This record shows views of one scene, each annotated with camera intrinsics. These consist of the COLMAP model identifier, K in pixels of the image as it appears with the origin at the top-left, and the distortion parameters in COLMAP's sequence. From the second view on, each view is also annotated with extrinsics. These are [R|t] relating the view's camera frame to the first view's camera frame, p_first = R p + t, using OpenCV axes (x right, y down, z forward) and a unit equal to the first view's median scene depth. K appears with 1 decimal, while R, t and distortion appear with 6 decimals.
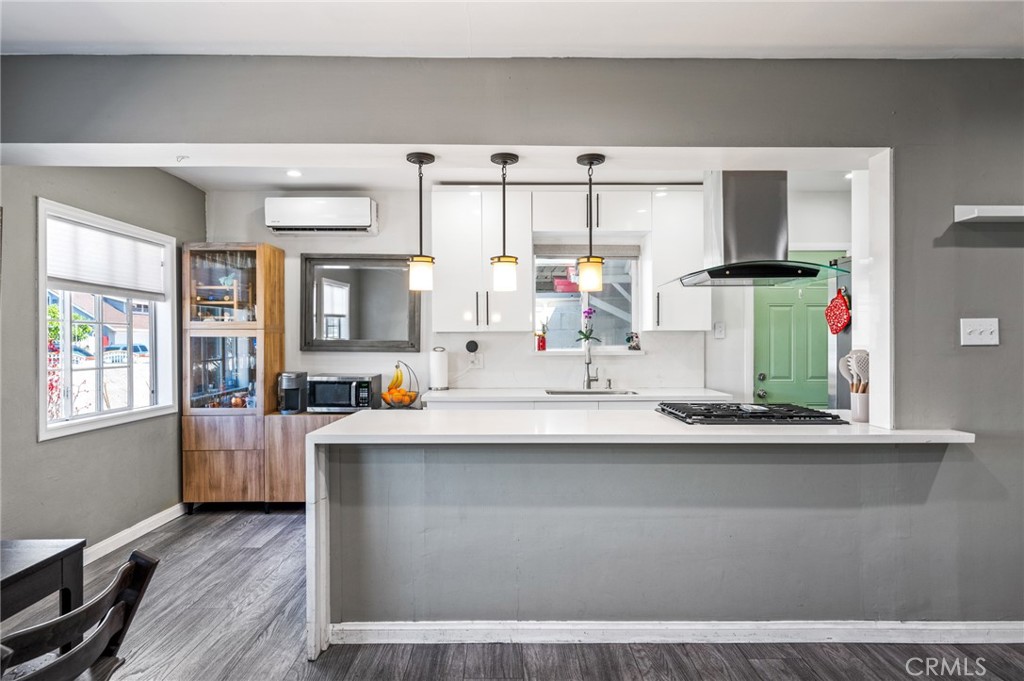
lens RADIAL K [[598.2, 0, 512.0], [0, 598.2, 340.5], [0, 0, 1]] dist [-0.001697, 0.000231]
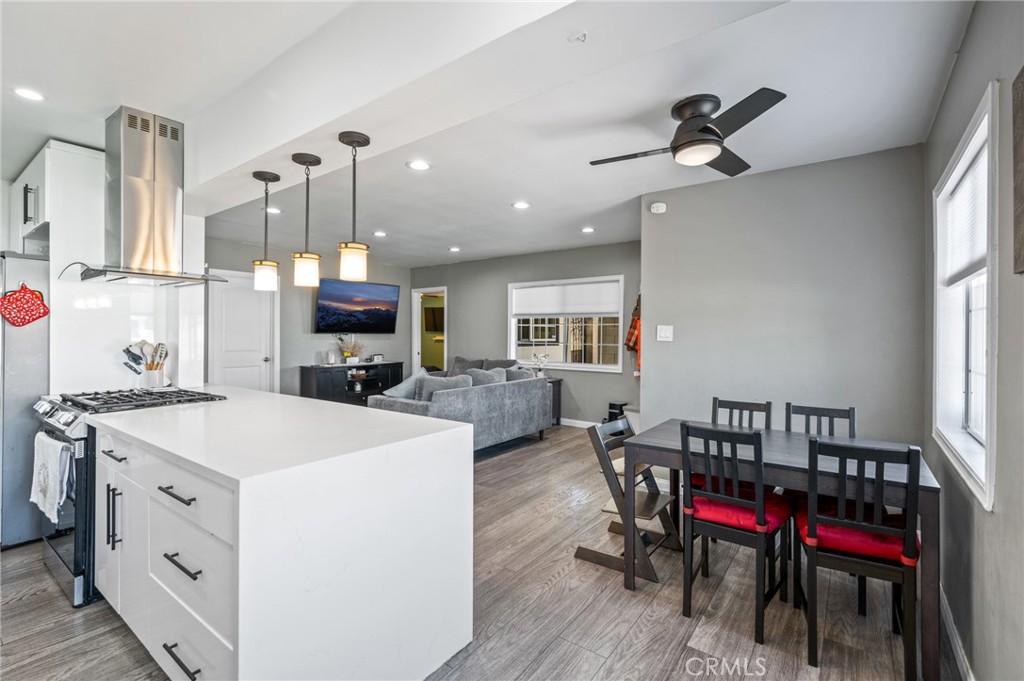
lens RADIAL K [[458.9, 0, 514.5], [0, 458.9, 332.3], [0, 0, 1]] dist [0.001576, 0.000298]
pose [[-0.800358, -0.000118, 0.599523, -0.481447], [-0.002957, 0.999989, -0.003751, 0.000034], [-0.599515, -0.004775, -0.800349, 0.875960]]
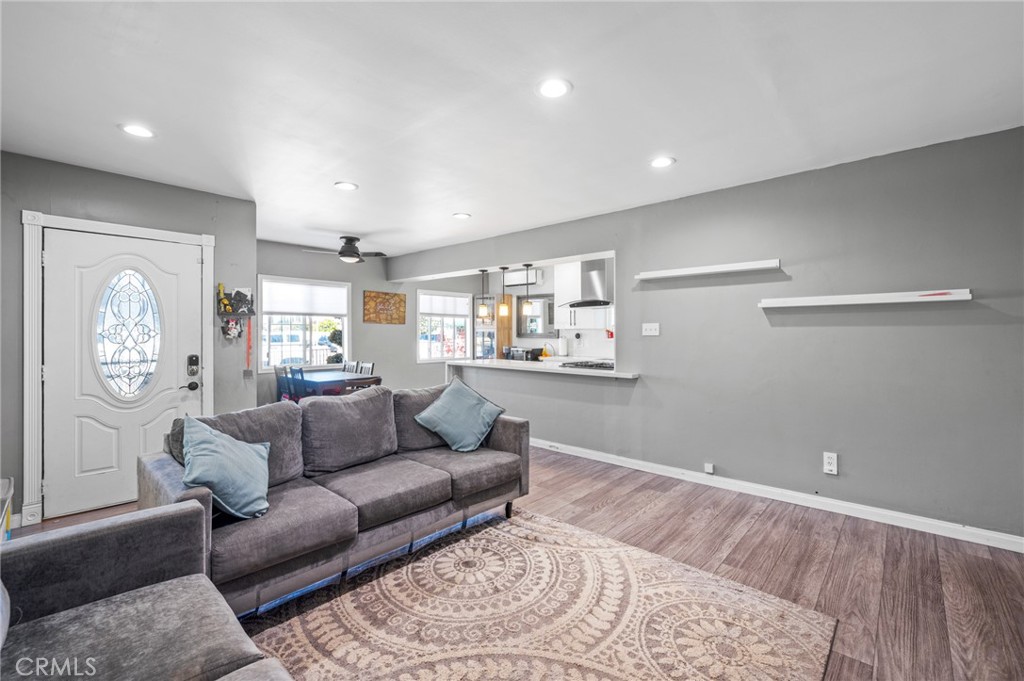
lens RADIAL K [[441.2, 0, 513.7], [0, 441.2, 333.2], [0, 0, 1]] dist [0.000346, 0.000043]
pose [[0.737664, 0.001584, -0.675166, 0.868169], [-0.000656, 0.999998, 0.001630, -0.001567], [0.675167, -0.000759, 0.737664, -0.302199]]
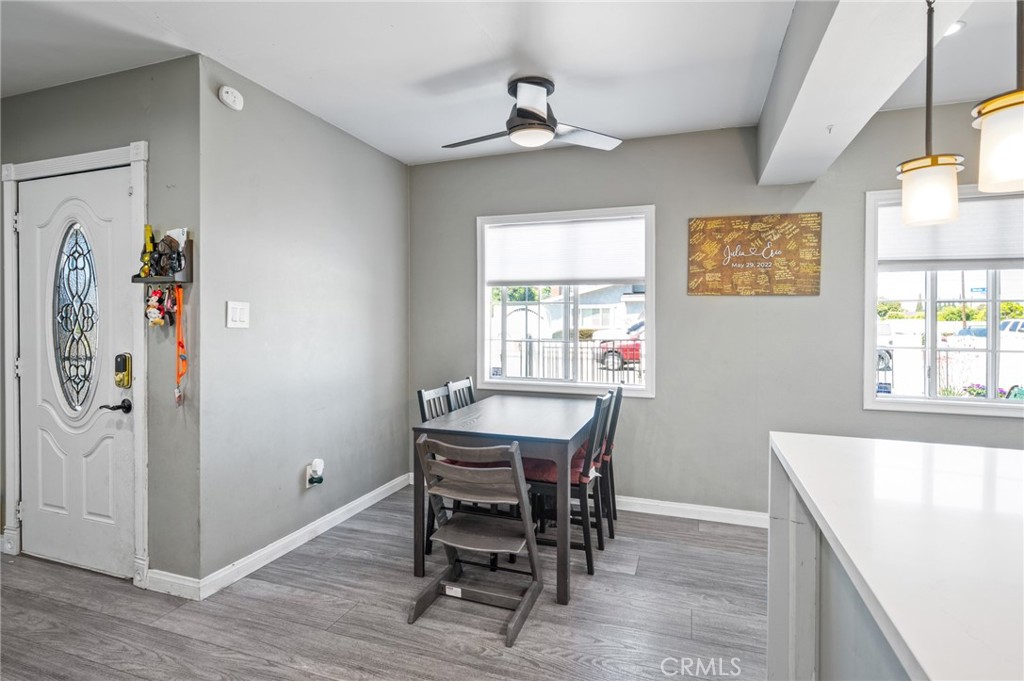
lens RADIAL K [[515.6, 0, 506.0], [0, 515.6, 324.9], [0, 0, 1]] dist [0.000281, 0.000213]
pose [[-0.346803, 0.007150, -0.937911, 0.247182], [-0.003273, 0.999956, 0.008833, 0.002908], [0.937932, 0.006133, -0.346764, 0.494991]]
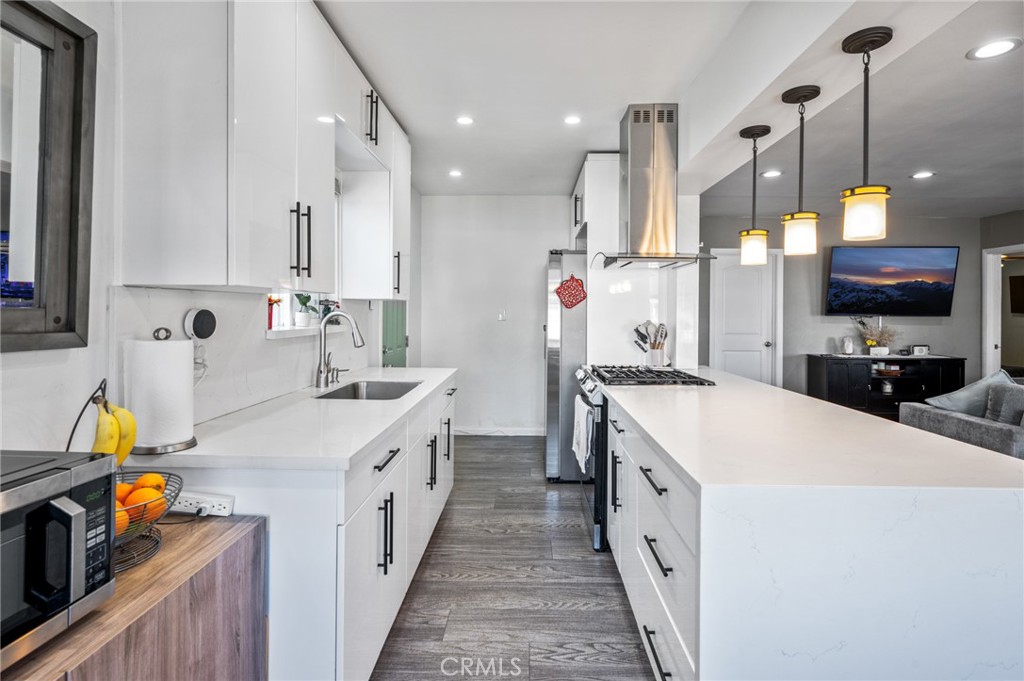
lens RADIAL K [[515.5, 0, 518.5], [0, 515.5, 314.3], [0, 0, 1]] dist [-0.001598, -0.000014]
pose [[0.029859, -0.001649, 0.999553, -0.451464], [-0.007237, 0.999972, 0.001866, 0.000928], [-0.999528, -0.007290, 0.029846, 0.840654]]
